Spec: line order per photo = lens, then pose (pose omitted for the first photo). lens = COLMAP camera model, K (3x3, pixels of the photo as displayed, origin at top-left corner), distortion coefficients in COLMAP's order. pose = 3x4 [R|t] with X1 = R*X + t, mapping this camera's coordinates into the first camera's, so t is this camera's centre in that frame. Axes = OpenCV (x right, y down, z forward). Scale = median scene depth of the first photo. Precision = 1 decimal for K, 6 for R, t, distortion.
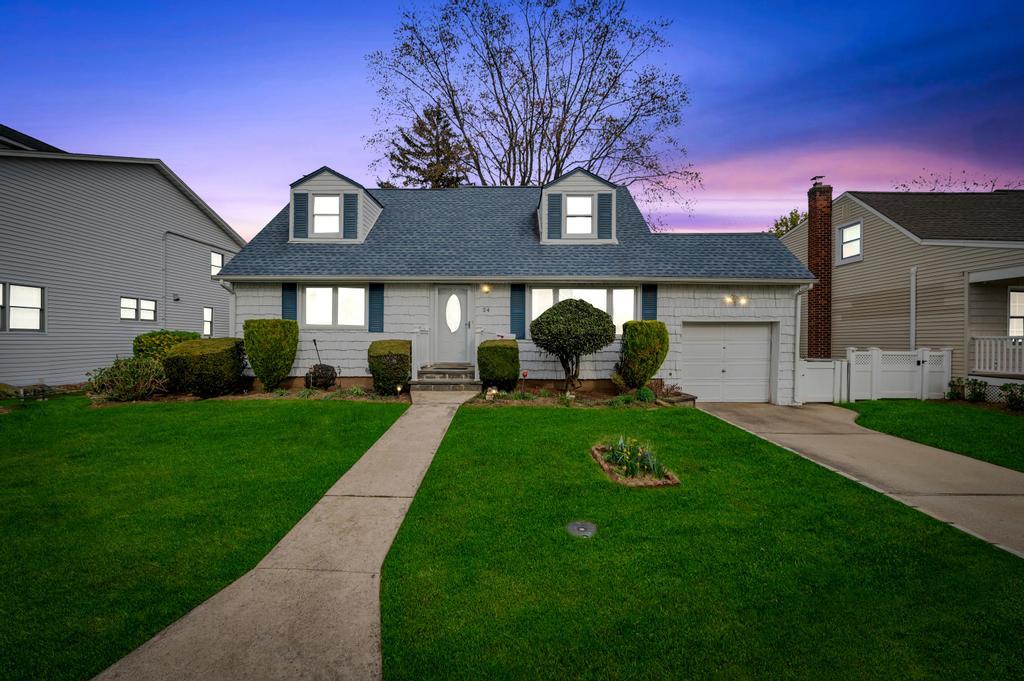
lens RADIAL K [[405.8, 0, 512.0], [0, 405.8, 340.5], [0, 0, 1]] dist [0.000028, -0.000102]
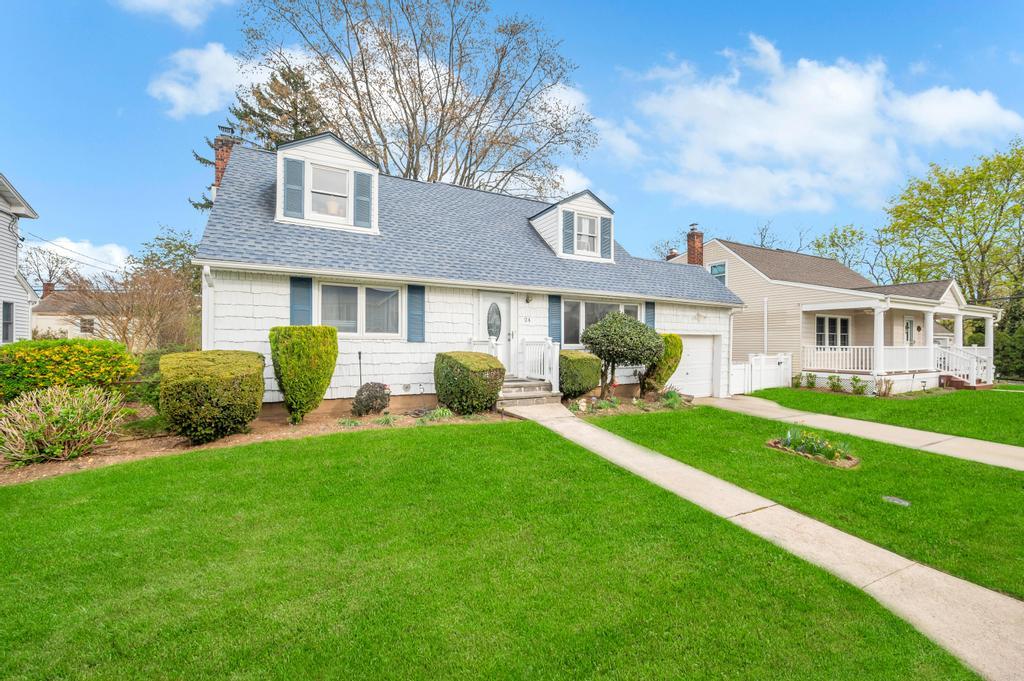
lens RADIAL K [[407.4, 0, 512.0], [0, 407.4, 340.5], [0, 0, 1]] dist [-0.000545, -0.000065]
pose [[0.884250, 0.003649, 0.467000, -0.556903], [-0.001066, 0.999983, -0.005795, -0.019345], [-0.467014, 0.004626, 0.884238, 0.143949]]
